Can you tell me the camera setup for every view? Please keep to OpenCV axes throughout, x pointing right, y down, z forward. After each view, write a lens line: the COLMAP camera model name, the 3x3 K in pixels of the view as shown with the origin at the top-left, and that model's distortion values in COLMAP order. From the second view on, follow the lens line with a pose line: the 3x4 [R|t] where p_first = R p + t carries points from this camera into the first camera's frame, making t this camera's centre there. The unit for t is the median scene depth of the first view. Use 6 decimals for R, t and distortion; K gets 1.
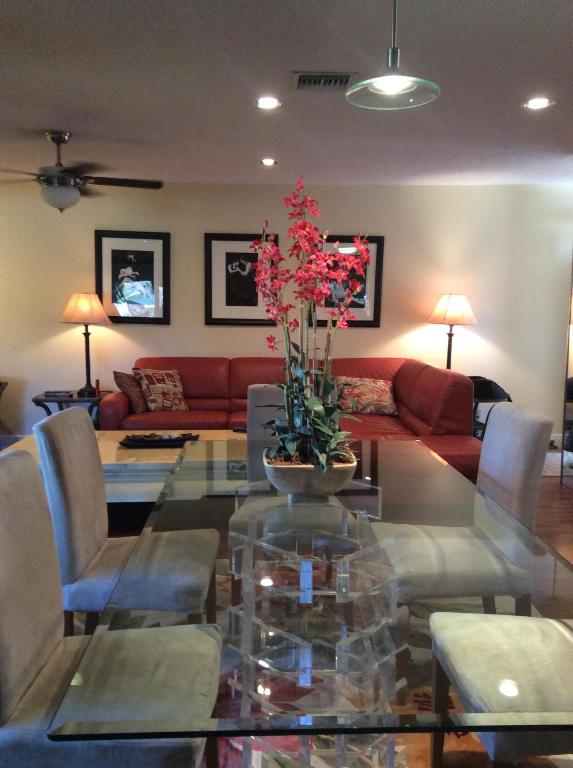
lens RADIAL K [[692.0, 0, 285.1], [0, 692.0, 389.9], [0, 0, 1]] dist [0.228275, -0.444537]
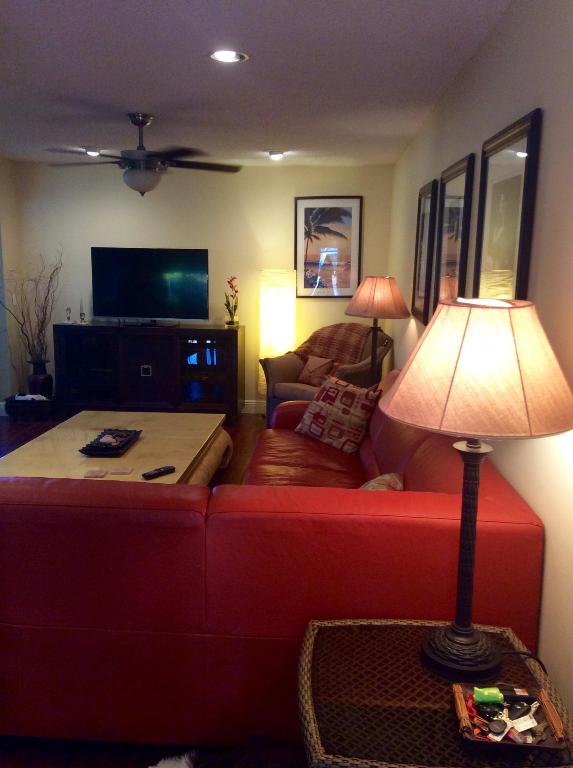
lens RADIAL K [[692.0, 0, 285.1], [0, 692.0, 389.9], [0, 0, 1]] dist [0.228275, -0.444537]
pose [[-0.101855, 0.176458, -0.979024, 0.499957], [-0.138726, 0.972007, 0.189626, -0.143359], [0.985079, 0.155130, -0.074524, 0.943956]]
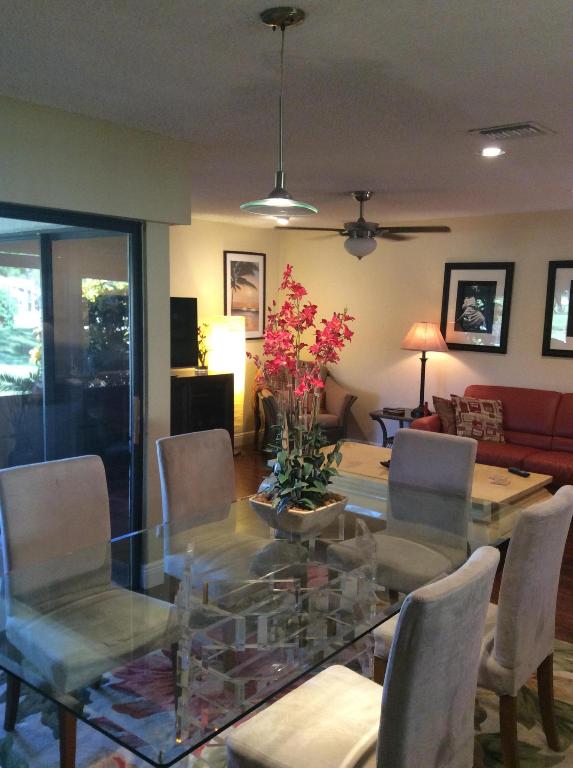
lens RADIAL K [[692.0, 0, 285.1], [0, 692.0, 389.9], [0, 0, 1]] dist [0.228275, -0.444537]
pose [[0.754068, 0.090618, -0.650515, 0.258755], [-0.096709, 0.994960, 0.026496, -0.039371], [0.649638, 0.042931, 0.759031, 0.038640]]
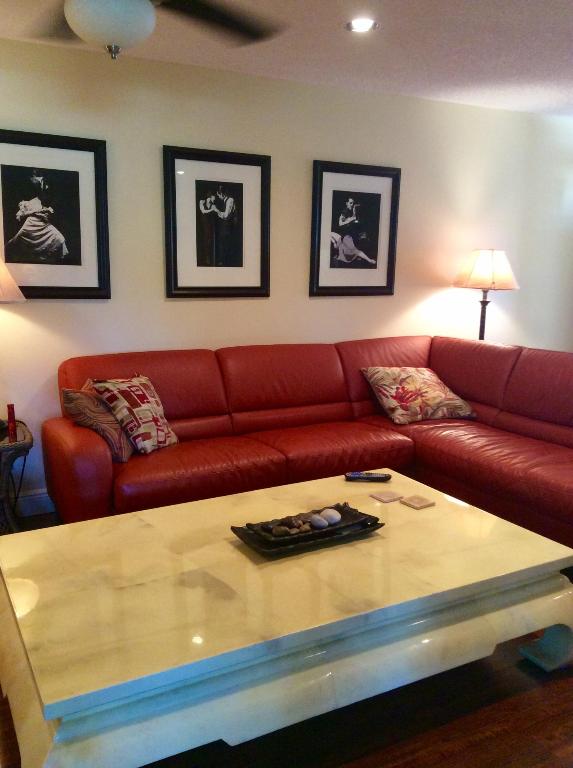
lens RADIAL K [[689.4, 0, 287.2], [0, 689.4, 392.4], [0, 0, 1]] dist [0.185978, -0.392752]
pose [[0.889526, -0.086909, 0.448542, -0.310374], [0.057361, 0.995217, 0.079077, -0.053443], [-0.453269, -0.044612, 0.890257, 0.402553]]
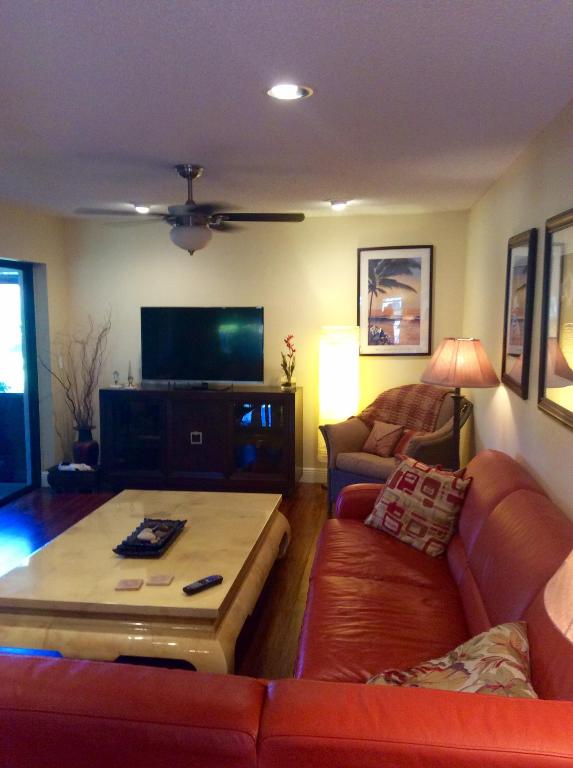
lens RADIAL K [[692.0, 0, 285.1], [0, 692.0, 389.9], [0, 0, 1]] dist [0.228275, -0.444537]
pose [[-0.179082, 0.115814, -0.976994, 0.399256], [-0.122134, 0.982749, 0.138883, -0.156836], [0.976224, 0.144195, -0.161848, 0.921445]]
